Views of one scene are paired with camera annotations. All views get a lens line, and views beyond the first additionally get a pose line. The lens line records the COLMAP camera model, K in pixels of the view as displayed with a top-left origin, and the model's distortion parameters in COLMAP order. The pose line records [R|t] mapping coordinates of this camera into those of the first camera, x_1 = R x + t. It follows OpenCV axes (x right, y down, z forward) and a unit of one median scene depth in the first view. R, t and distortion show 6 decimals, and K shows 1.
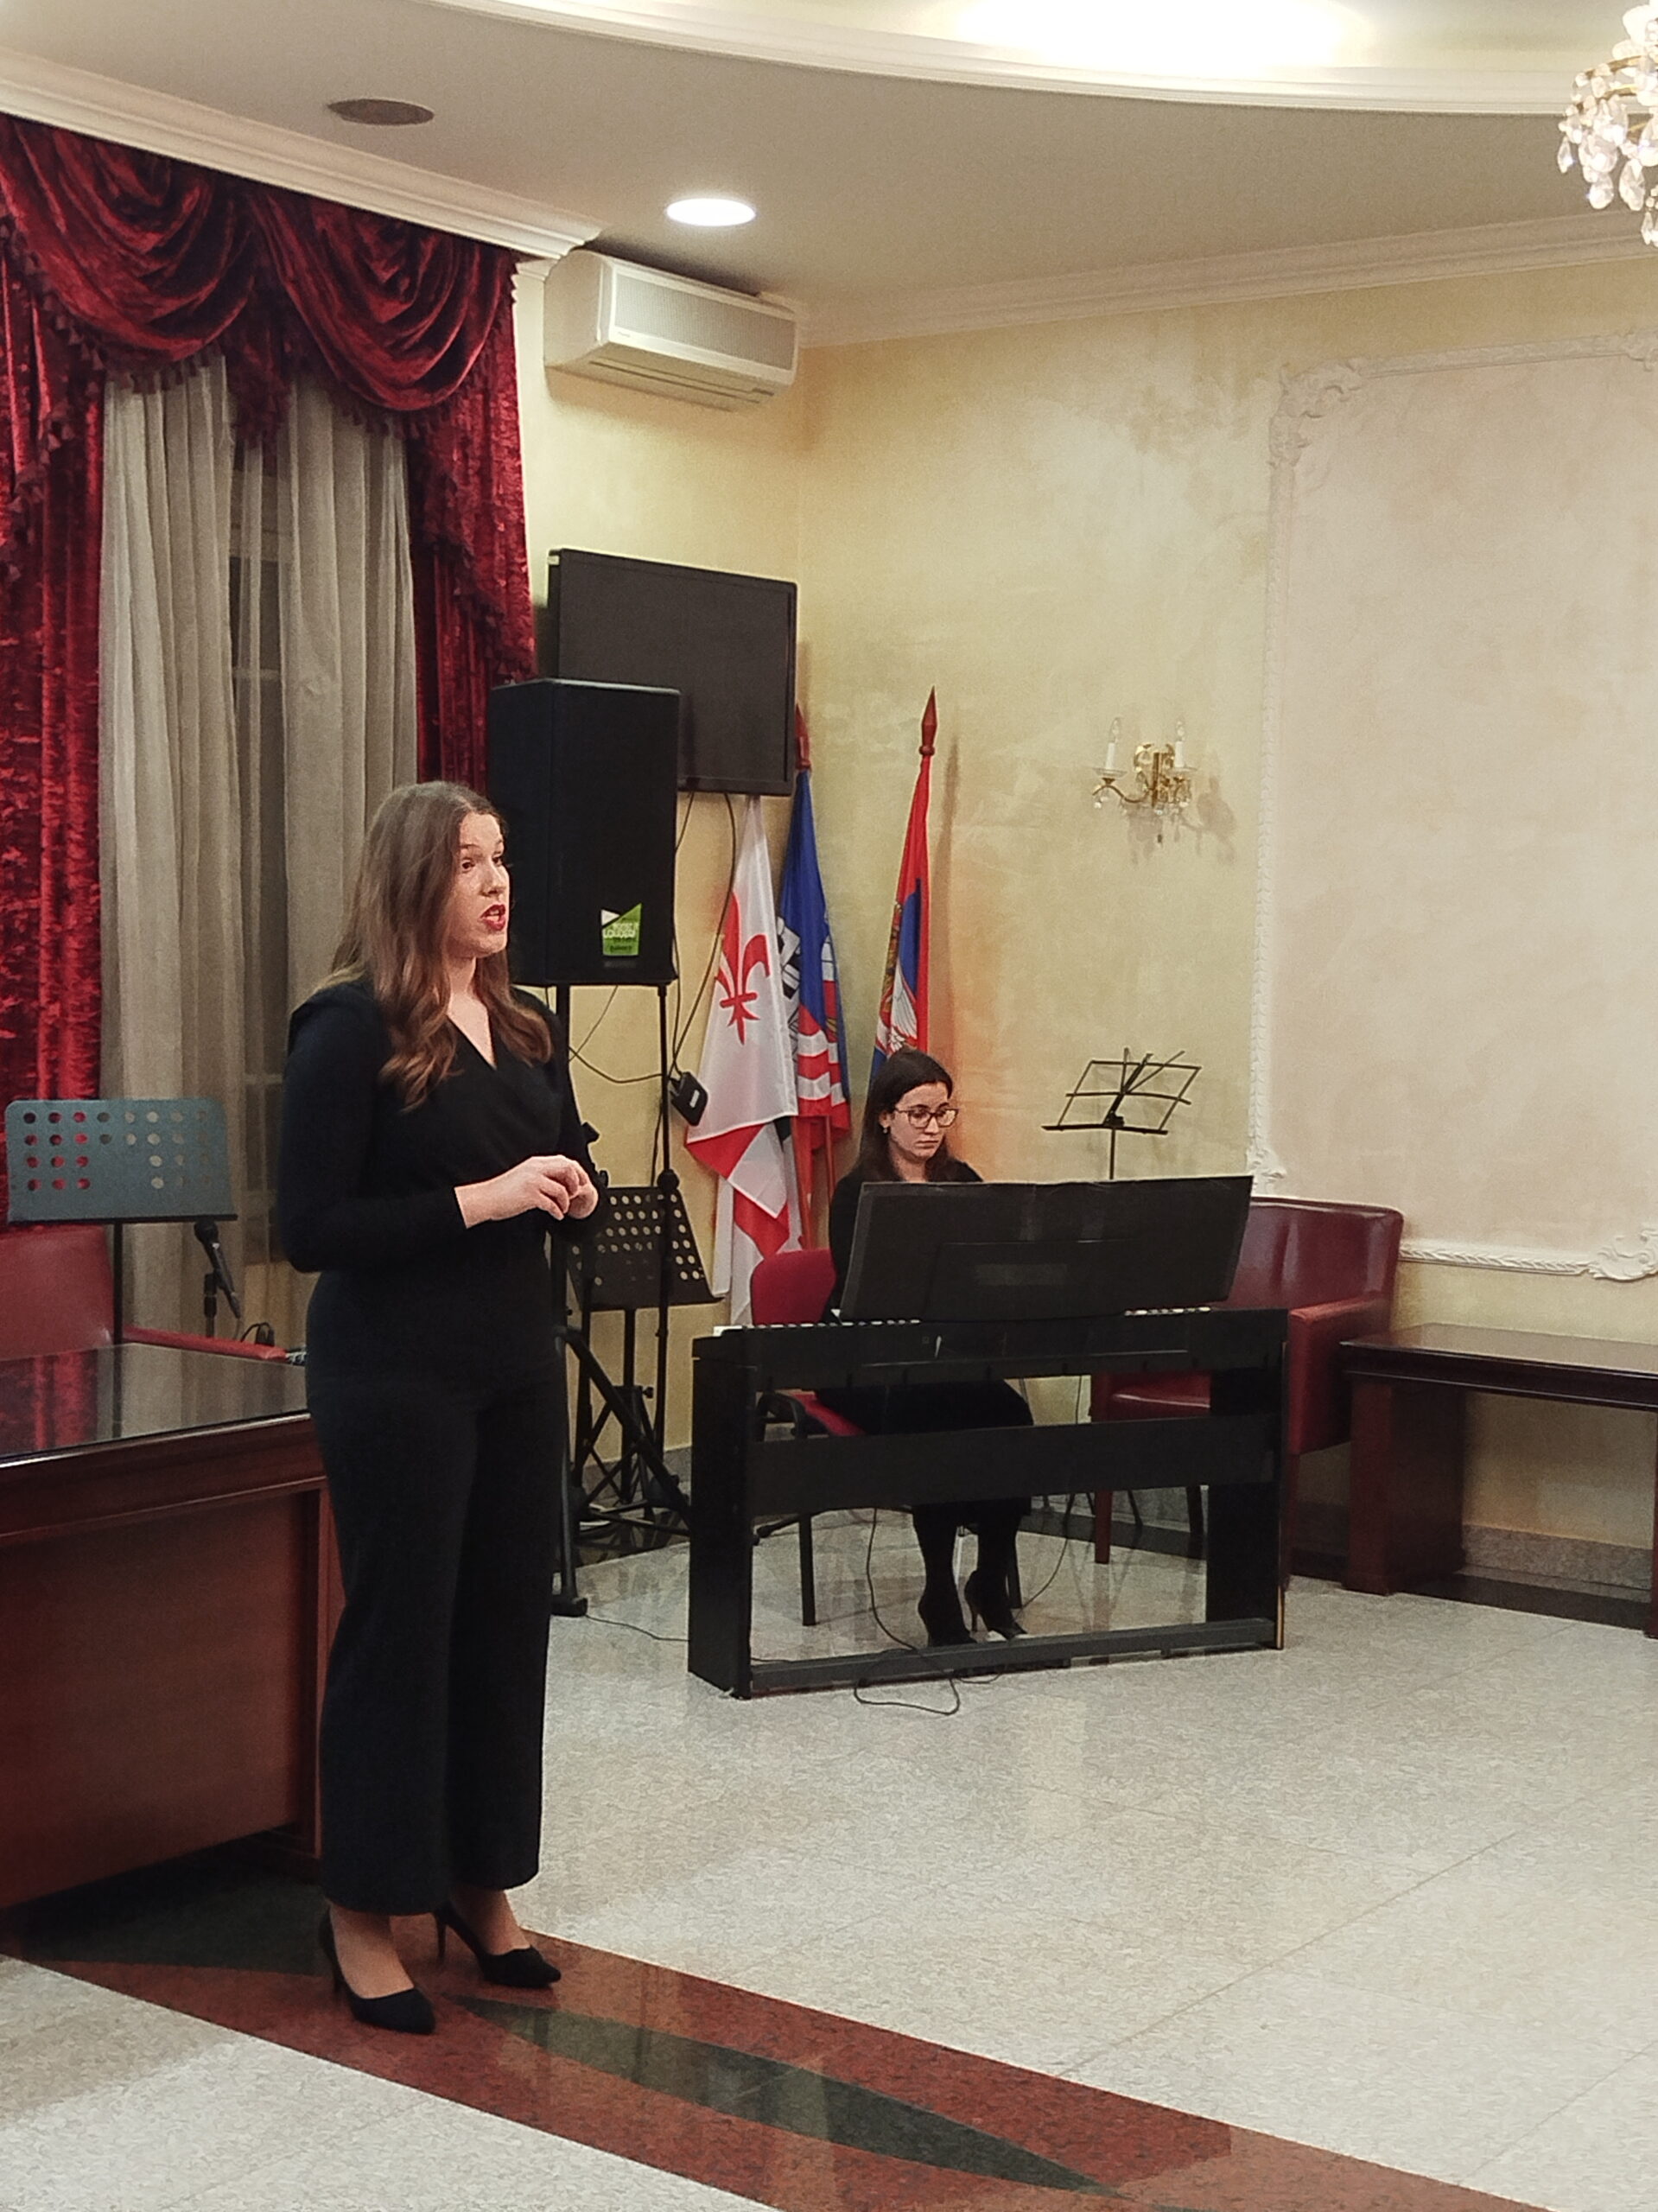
lens RADIAL K [[3153.1, 0, 833.4], [0, 3153.1, 1110.6], [0, 0, 1]] dist [0.226149, -1.206632]
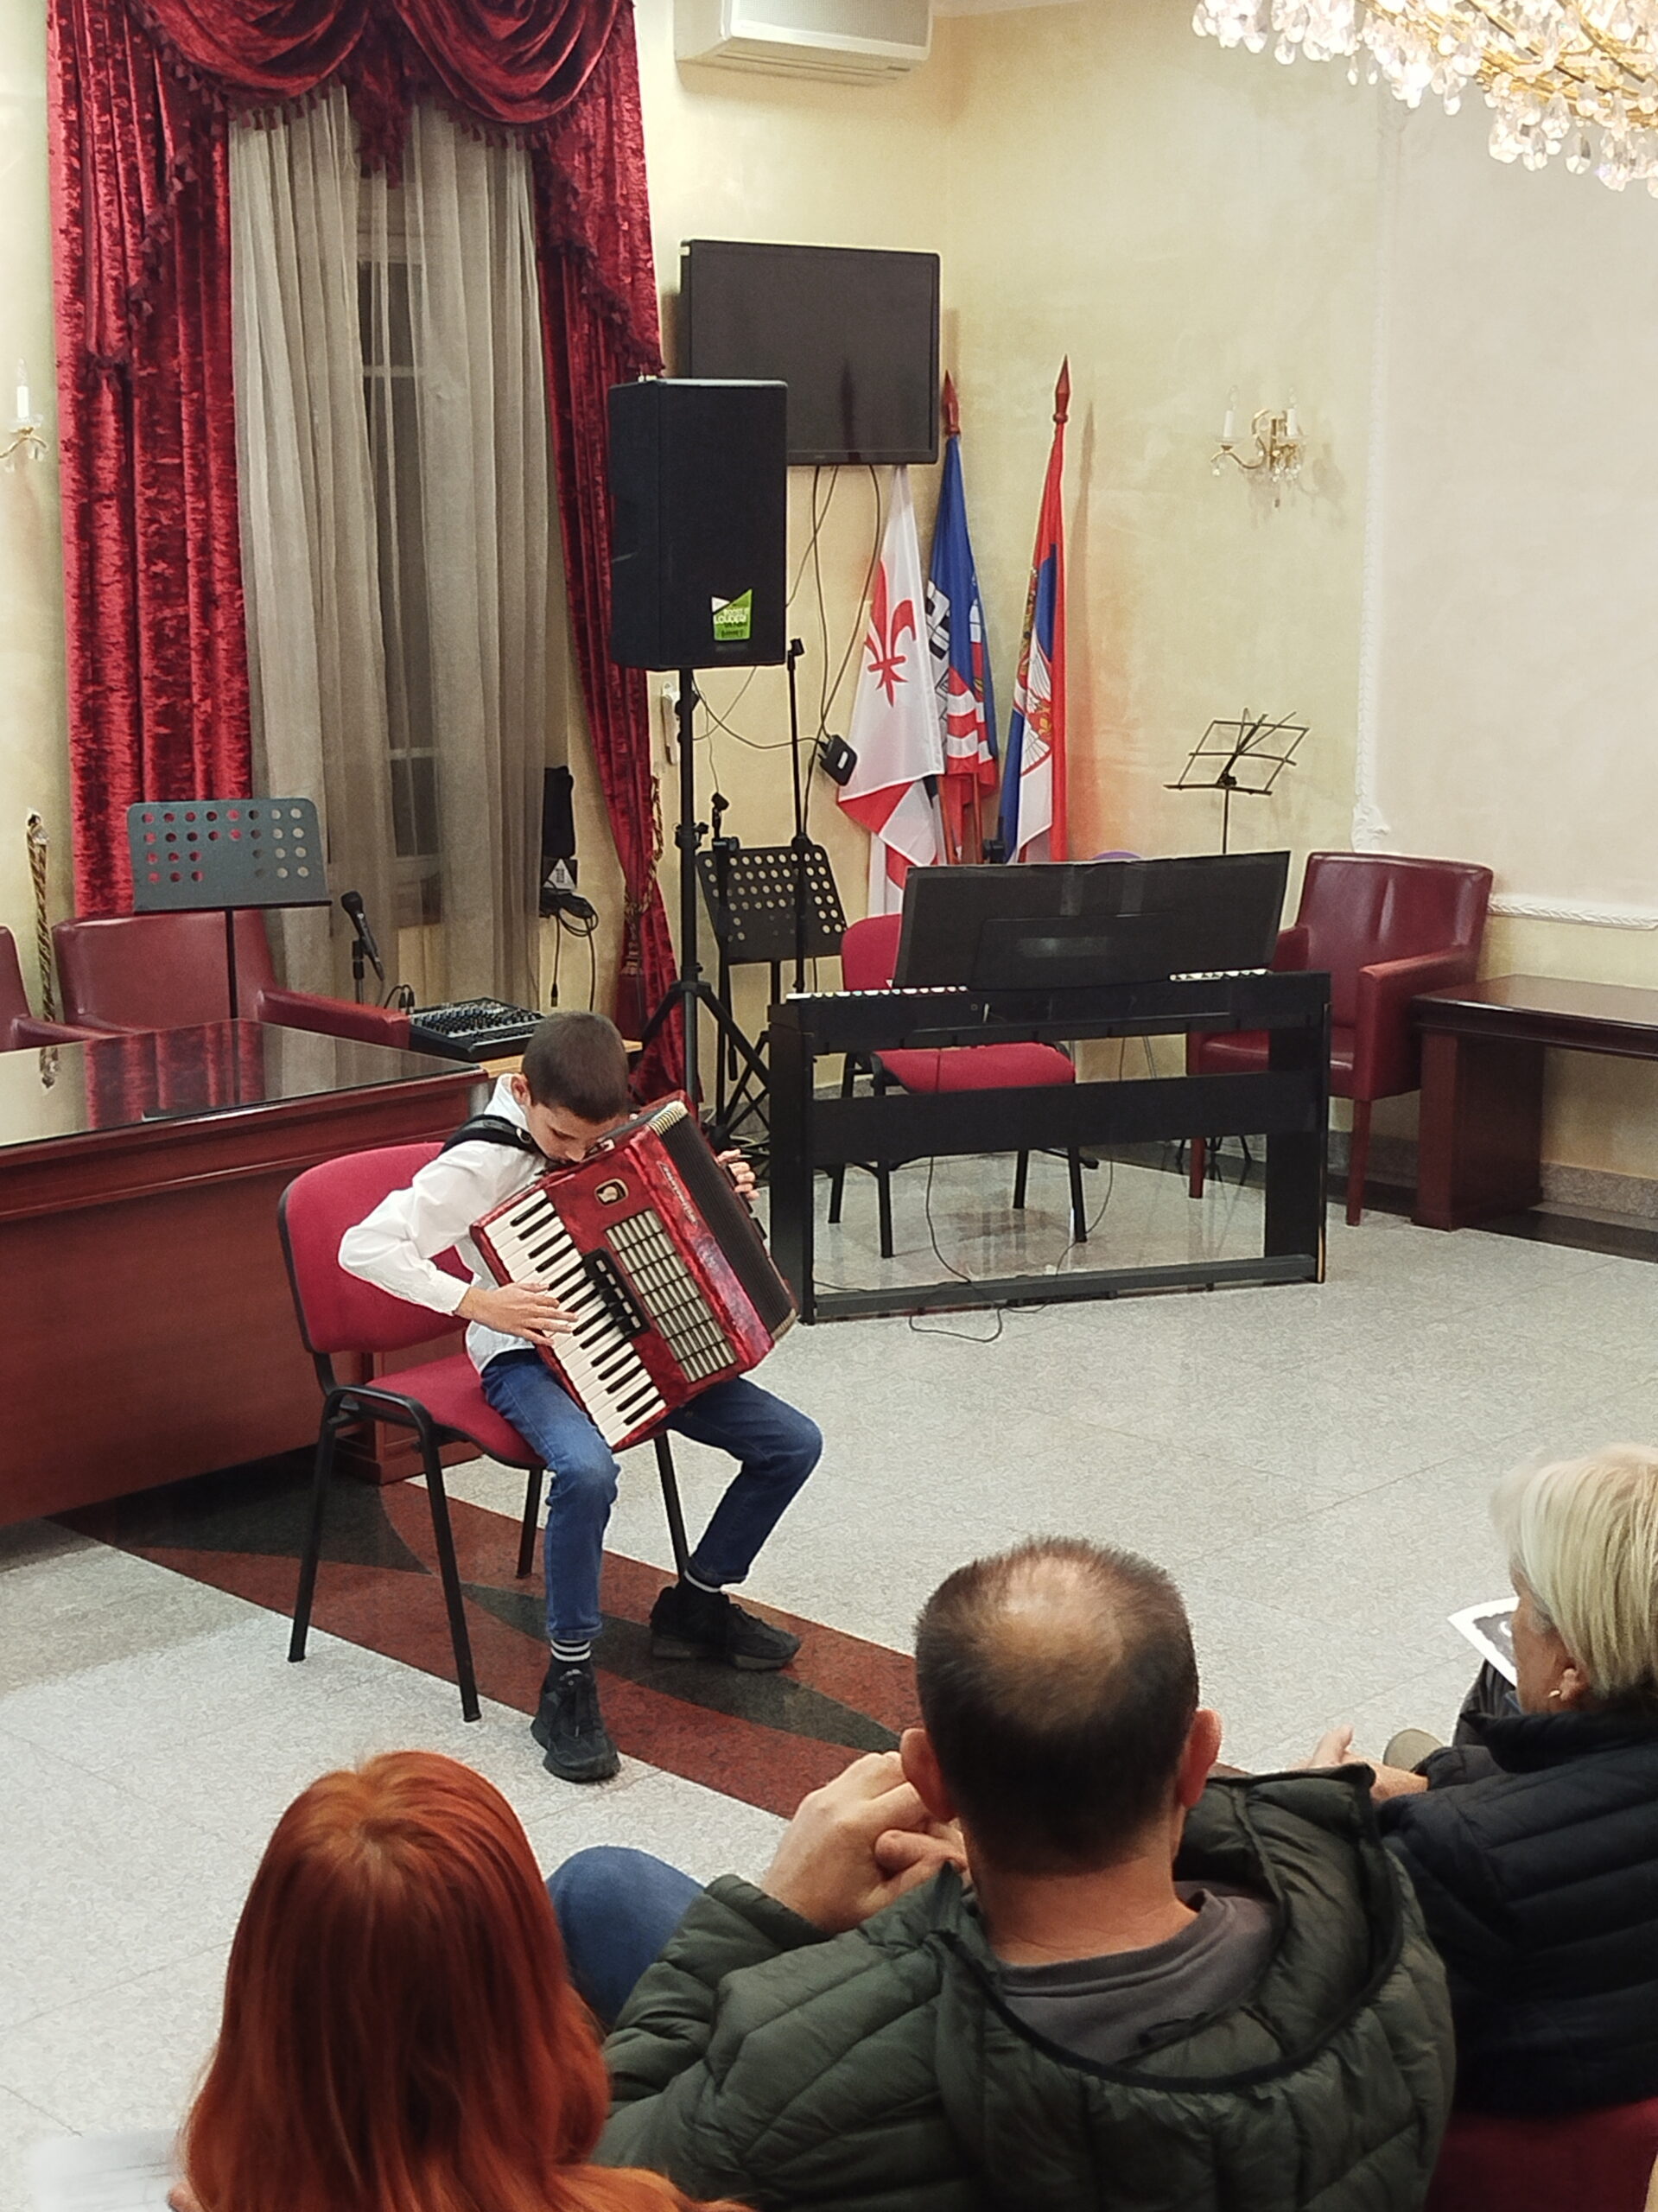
lens RADIAL K [[3196.7, 0, 829.0], [0, 3196.7, 1106.0], [0, 0, 1]] dist [0.214615, -1.028118]
pose [[0.990743, 0.004254, -0.135684, 0.111082], [0.013731, 0.991243, 0.131337, -0.033999], [0.135054, -0.131984, 0.982008, -0.086399]]
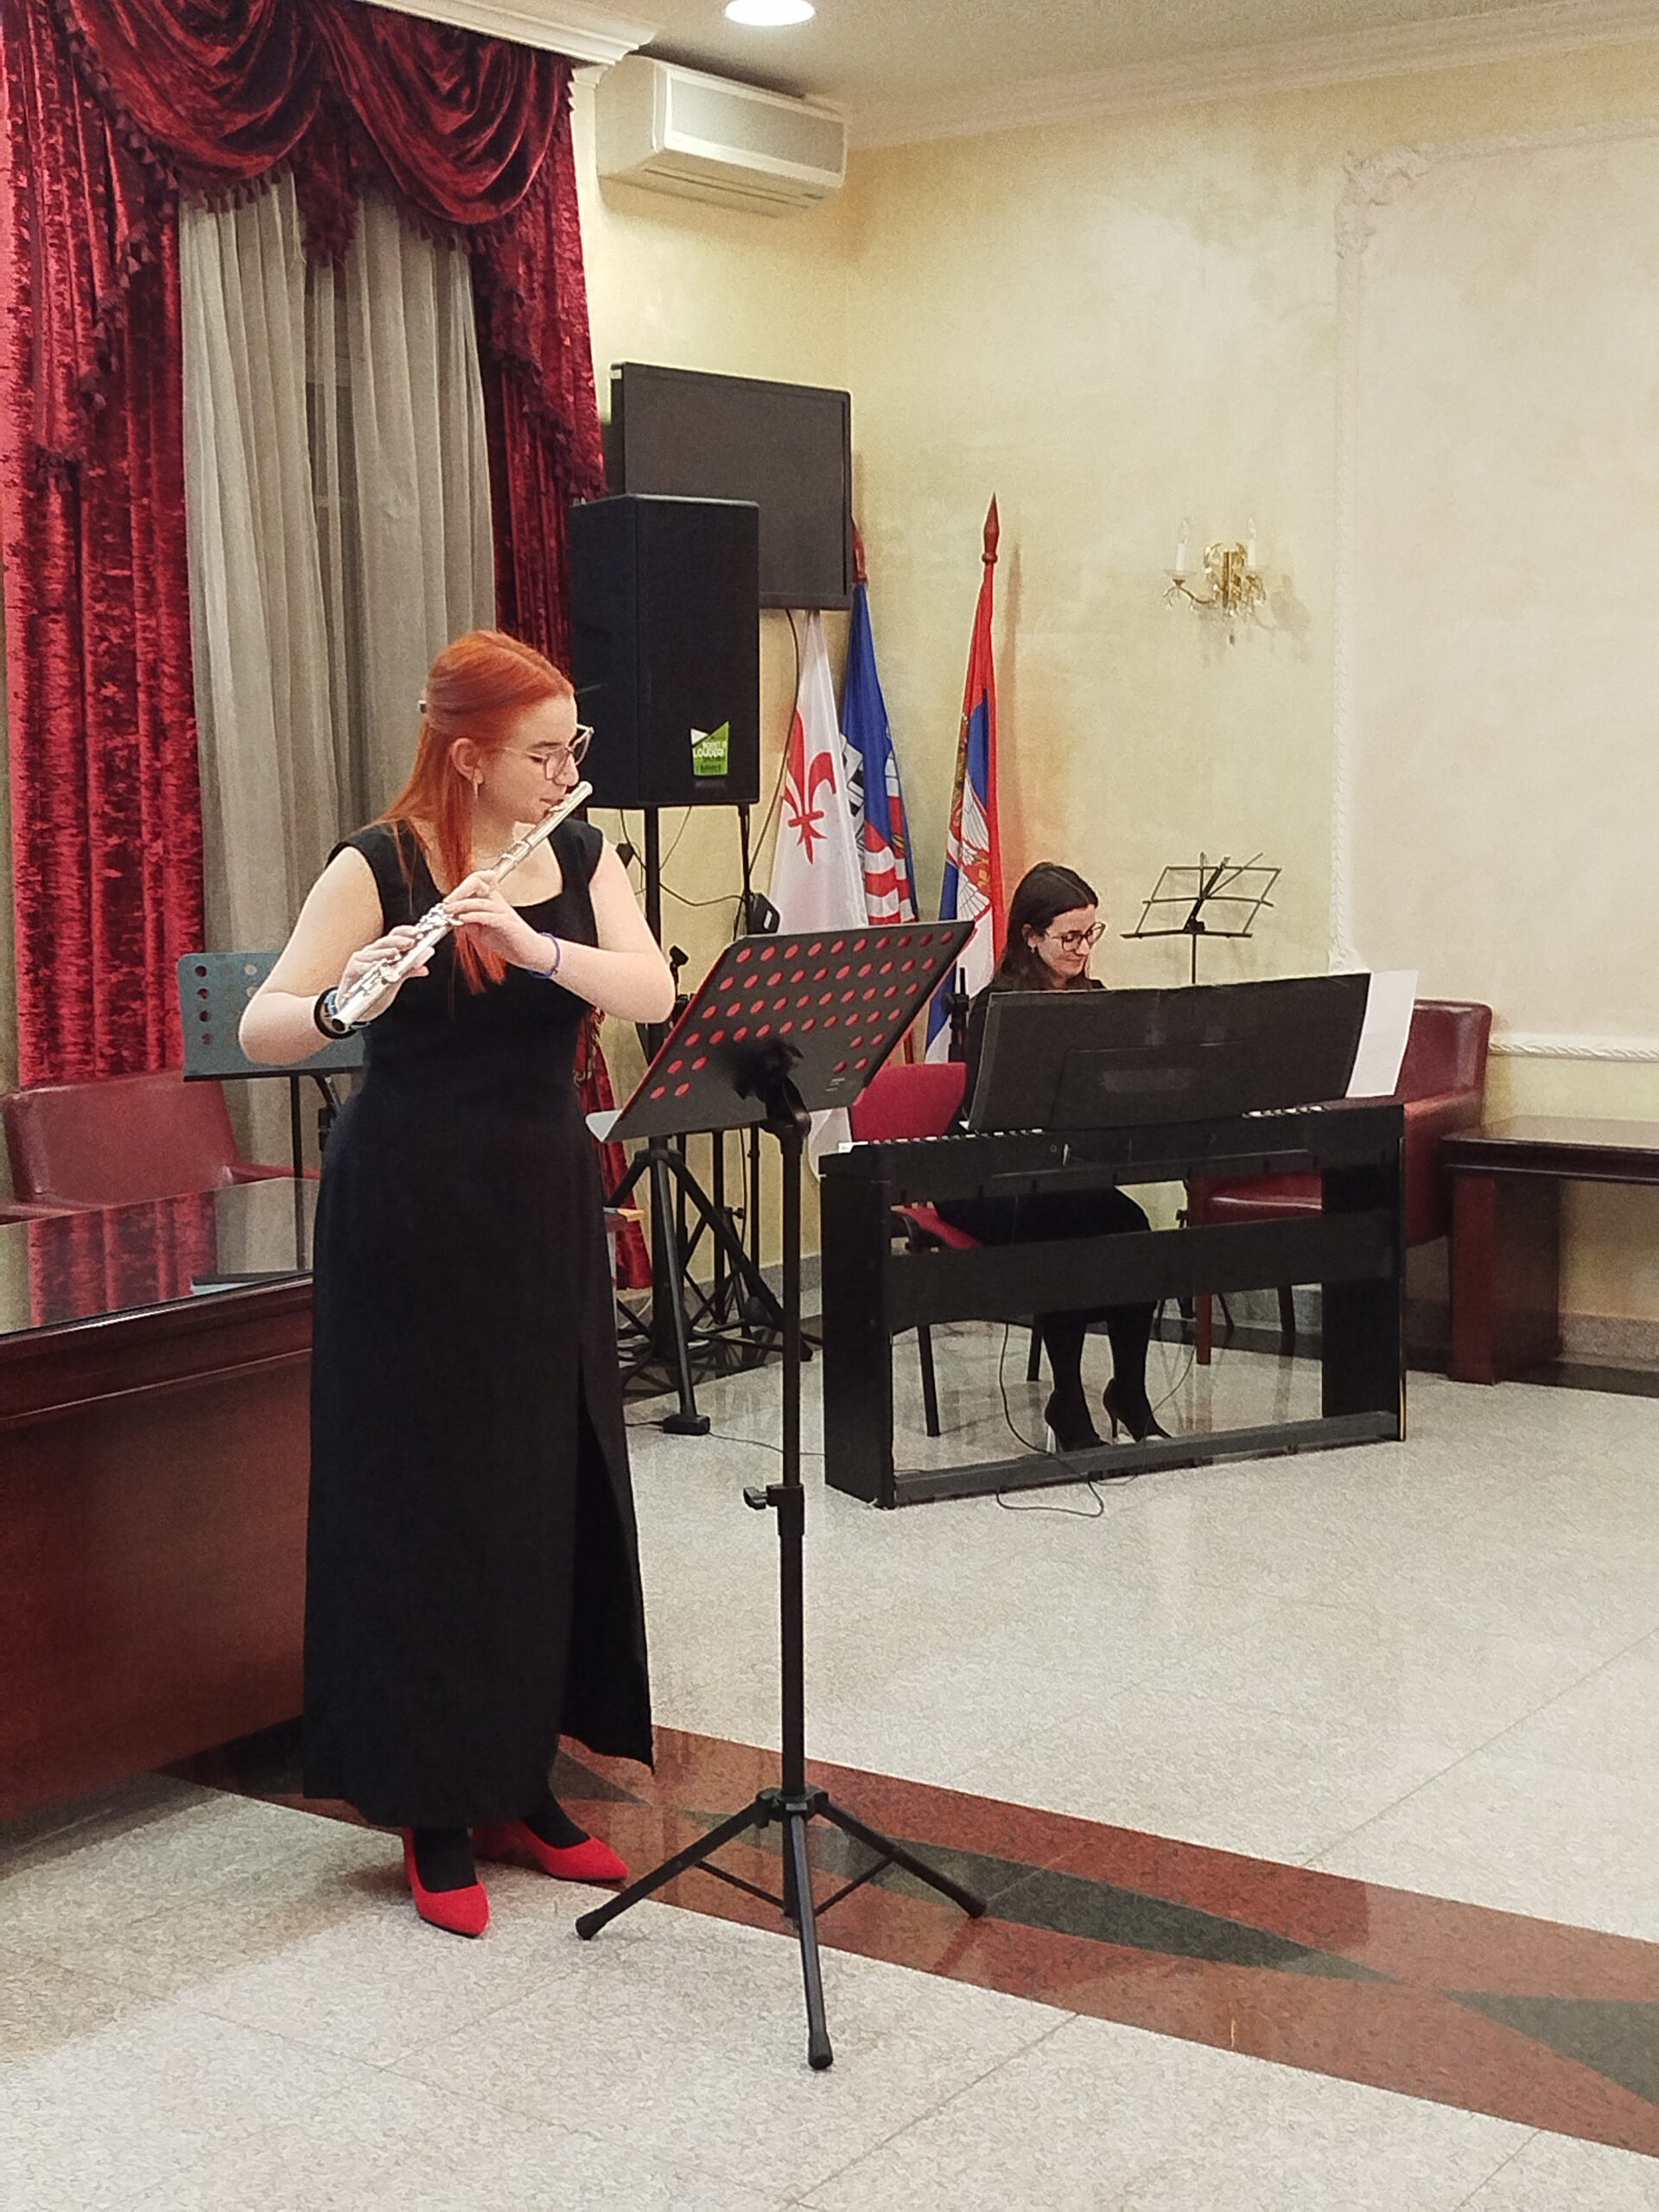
lens RADIAL K [[3111.6, 0, 835.3], [0, 3111.6, 1105.0], [0, 0, 1]] dist [0.217437, -1.061710]
pose [[0.999134, -0.036192, 0.020551, -0.050851], [0.035039, 0.997931, 0.053909, 0.002745], [-0.022459, -0.053142, 0.998334, 0.014877]]
